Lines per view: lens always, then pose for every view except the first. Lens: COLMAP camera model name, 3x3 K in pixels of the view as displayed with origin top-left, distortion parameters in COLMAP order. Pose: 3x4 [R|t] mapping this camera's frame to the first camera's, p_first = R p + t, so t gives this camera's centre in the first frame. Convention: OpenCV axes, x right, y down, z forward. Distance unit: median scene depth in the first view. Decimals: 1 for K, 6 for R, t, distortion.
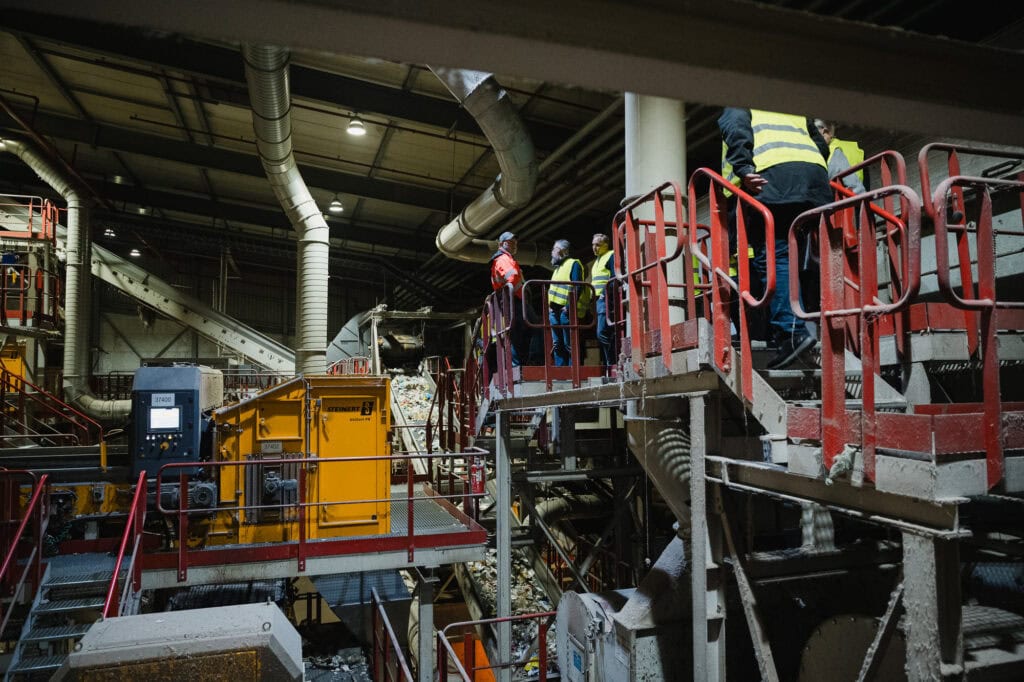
lens RADIAL K [[694.0, 0, 513.1], [0, 694.0, 342.2], [0, 0, 1]] dist [-0.000447, 0.000085]
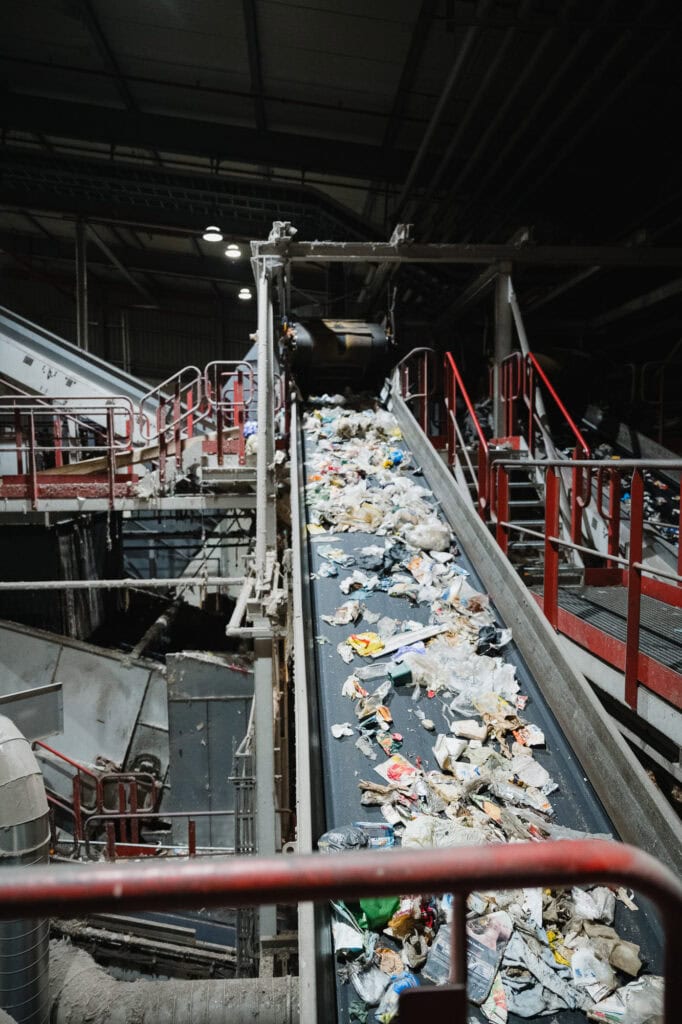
lens RADIAL K [[694.0, 0, 341.9], [0, 694.0, 511.2], [0, 0, 1]] dist [-0.000447, 0.000085]
pose [[0.971238, 0.011706, -0.237823, -0.060520], [0.019416, 0.991571, 0.128100, 0.055717], [0.237318, -0.129033, 0.962824, 0.603654]]
